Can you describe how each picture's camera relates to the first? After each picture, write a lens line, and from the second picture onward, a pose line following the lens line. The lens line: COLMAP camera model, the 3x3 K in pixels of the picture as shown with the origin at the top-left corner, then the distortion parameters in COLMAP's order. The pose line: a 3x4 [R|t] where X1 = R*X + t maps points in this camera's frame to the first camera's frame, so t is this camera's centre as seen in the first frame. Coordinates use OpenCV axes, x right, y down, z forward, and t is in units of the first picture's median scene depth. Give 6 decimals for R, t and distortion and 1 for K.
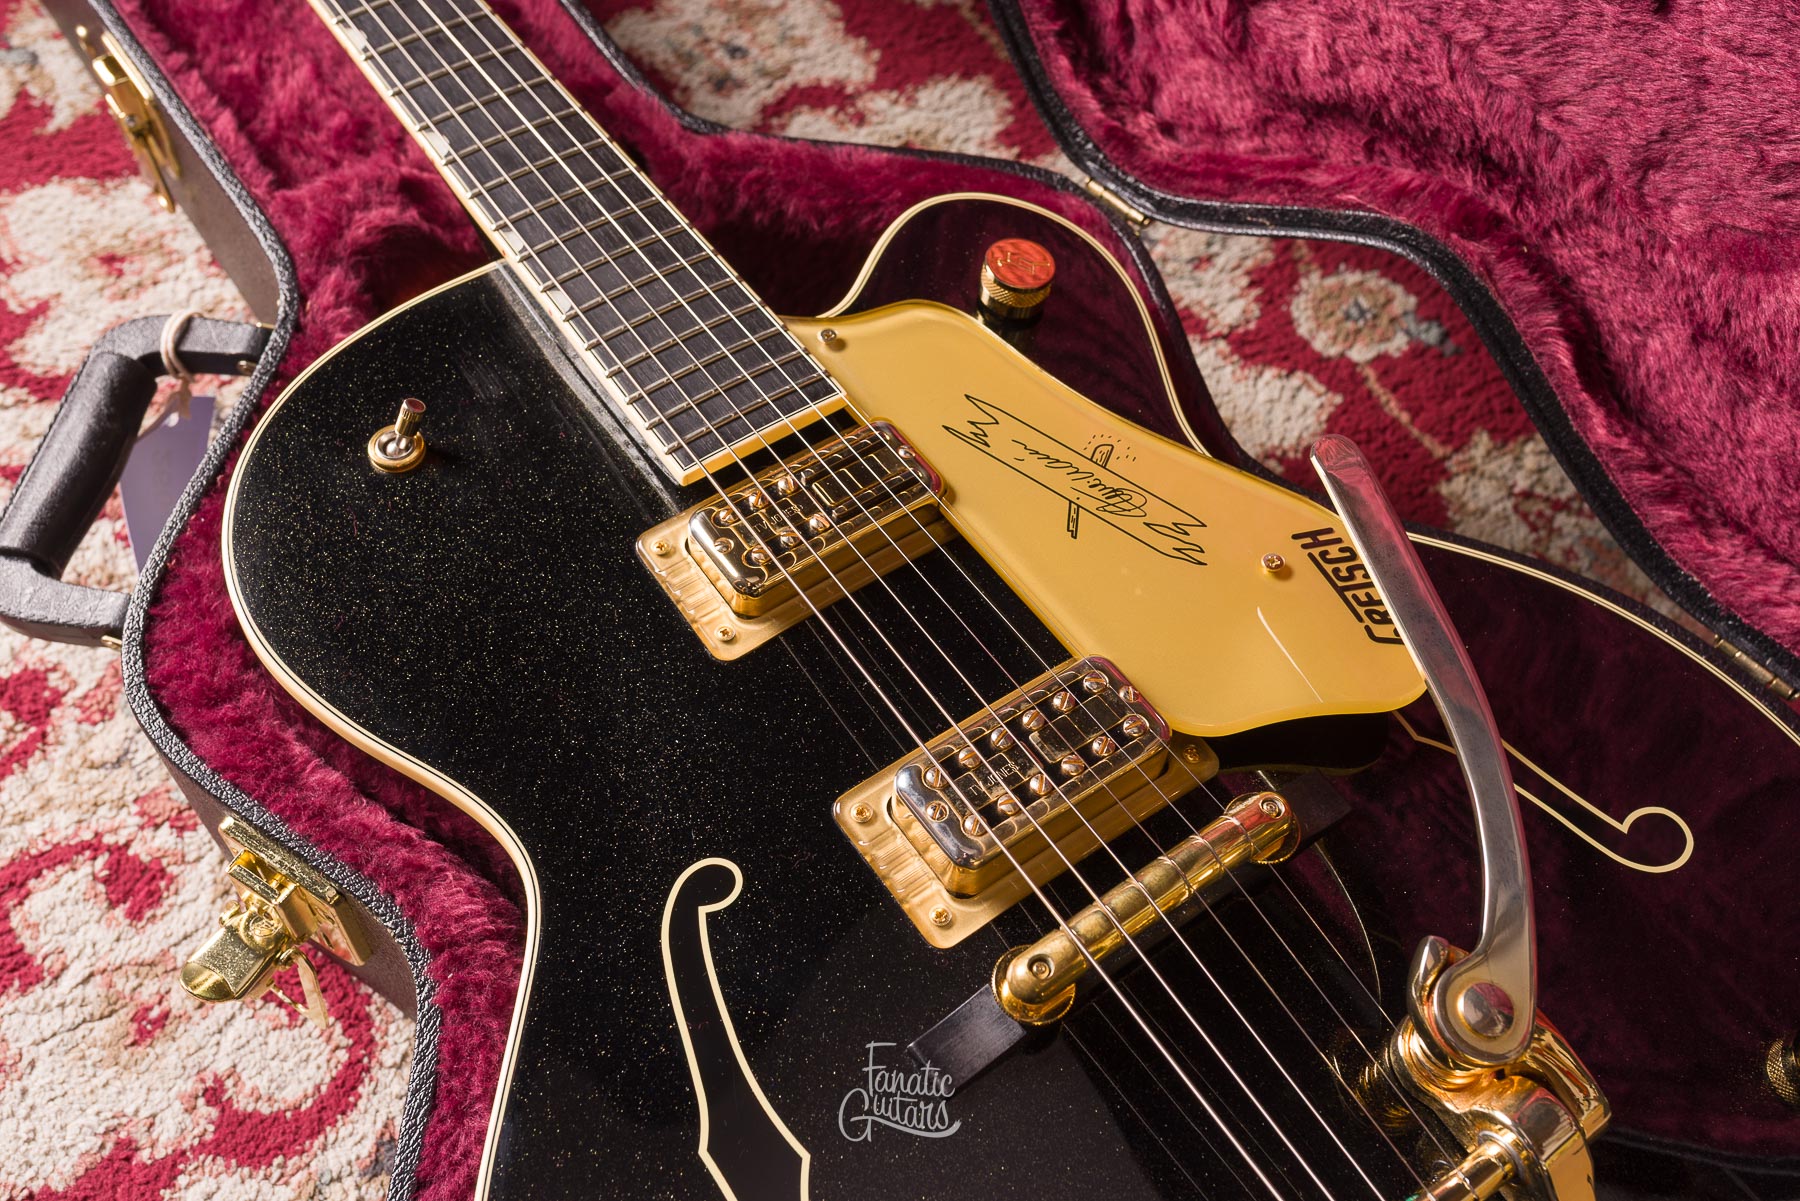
lens RADIAL K [[1758.2, 0, 898.0], [0, 1758.2, 601.9], [0, 0, 1]] dist [0.001697, 0.002154]
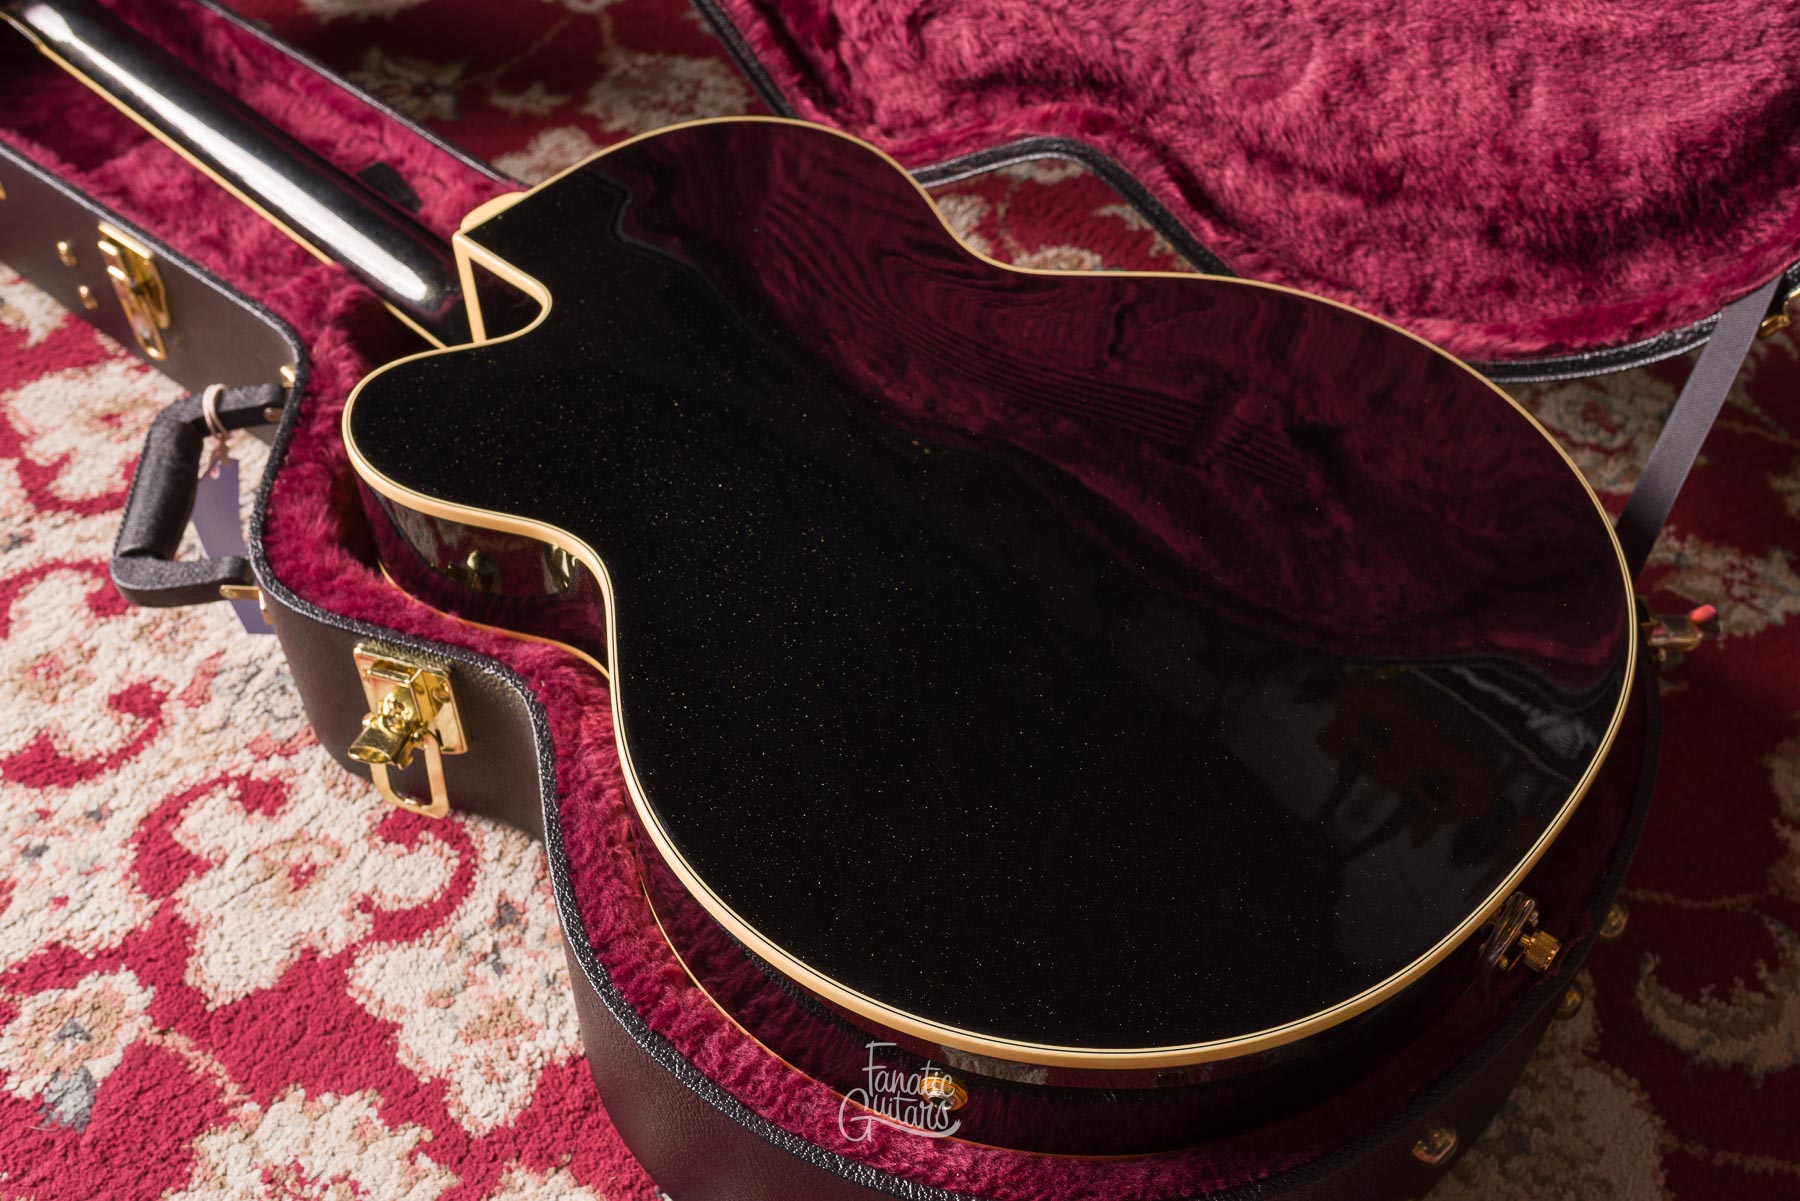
lens RADIAL K [[1857.4, 0, 961.2], [0, 1857.4, 646.8], [0, 0, 1]] dist [0.002095, -0.003655]
pose [[0.963330, -0.224209, 0.147396, -0.111495], [0.245321, 0.958483, -0.145357, 0.384204], [-0.108686, 0.176186, 0.978338, -0.433268]]
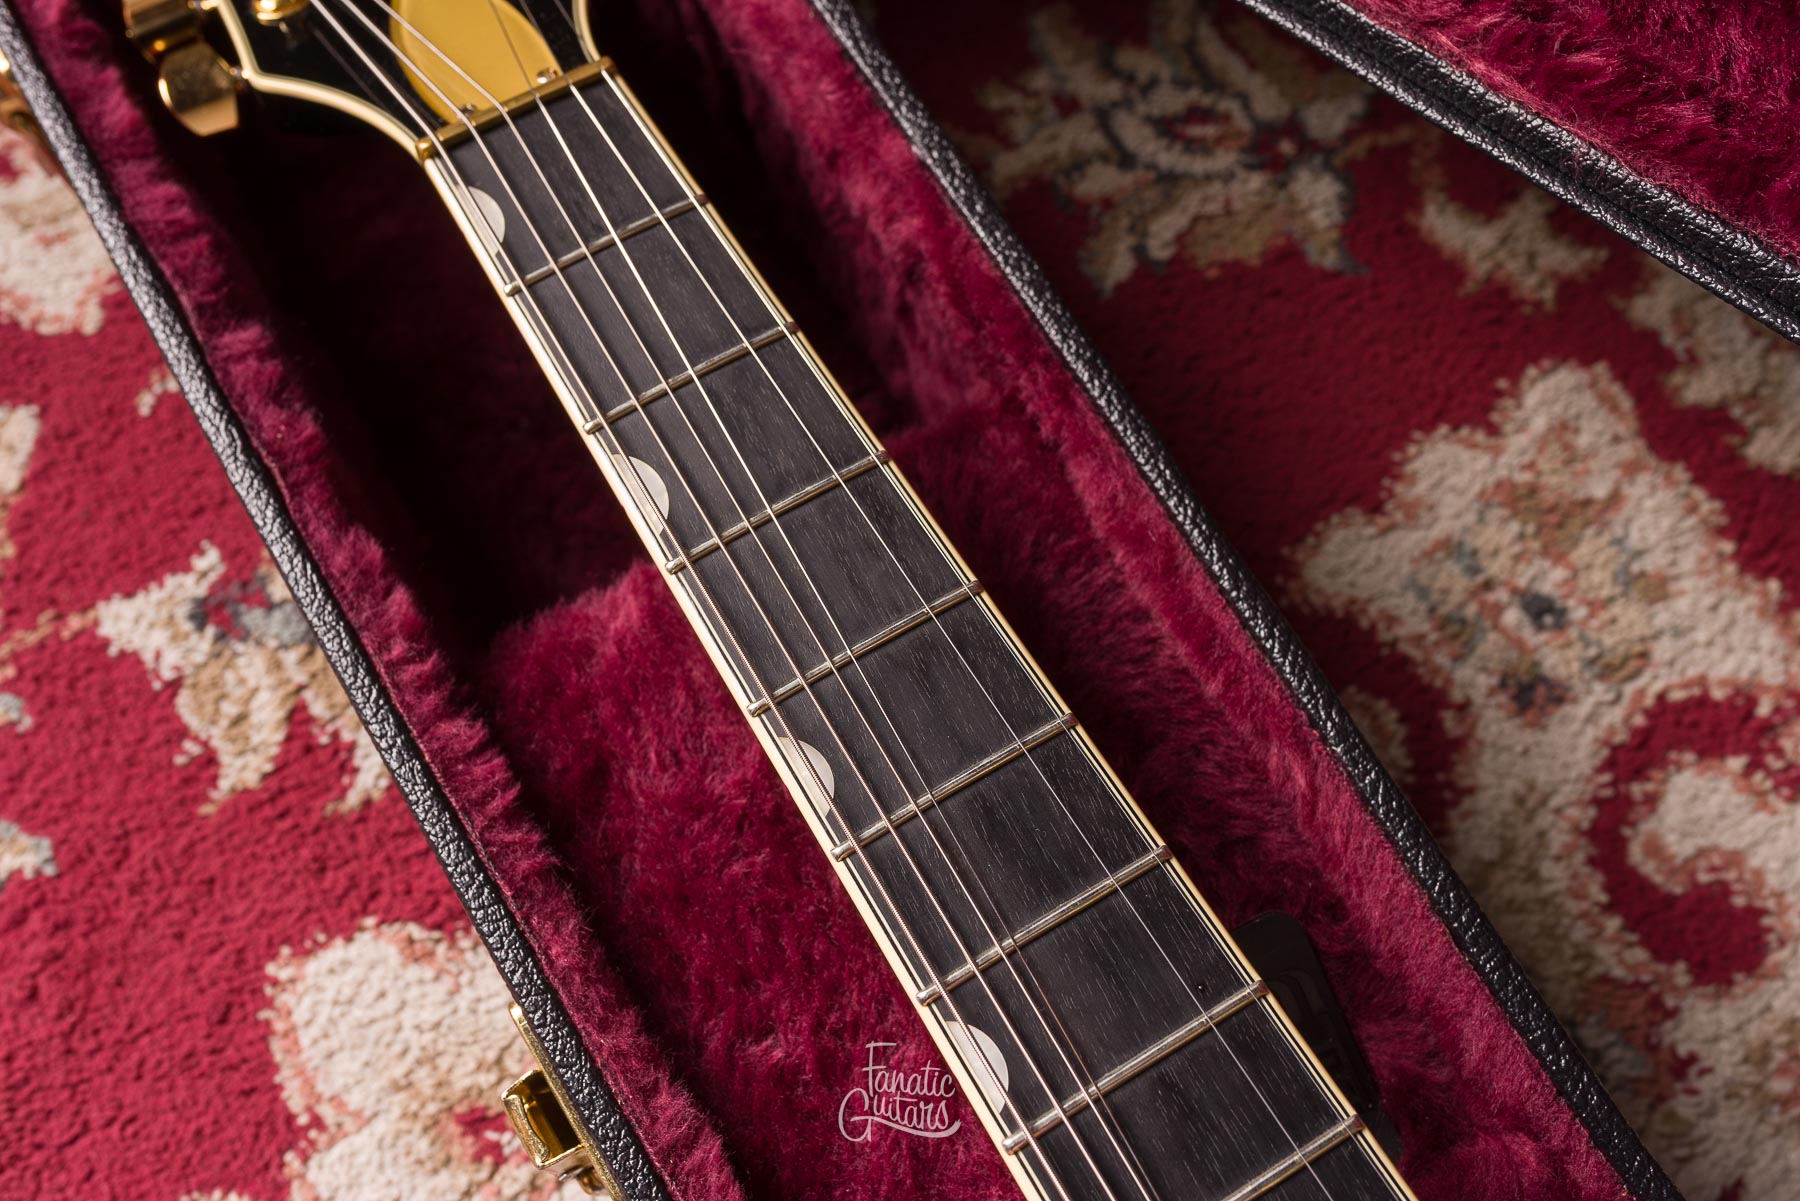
lens RADIAL K [[1811.6, 0, 903.0], [0, 1811.6, 600.8], [0, 0, 1]] dist [0.007940, -0.007957]
pose [[0.995725, 0.041255, -0.082645, -0.339196], [-0.024934, 0.981552, 0.189564, -0.581274], [0.088940, -0.186693, 0.978384, 0.597985]]
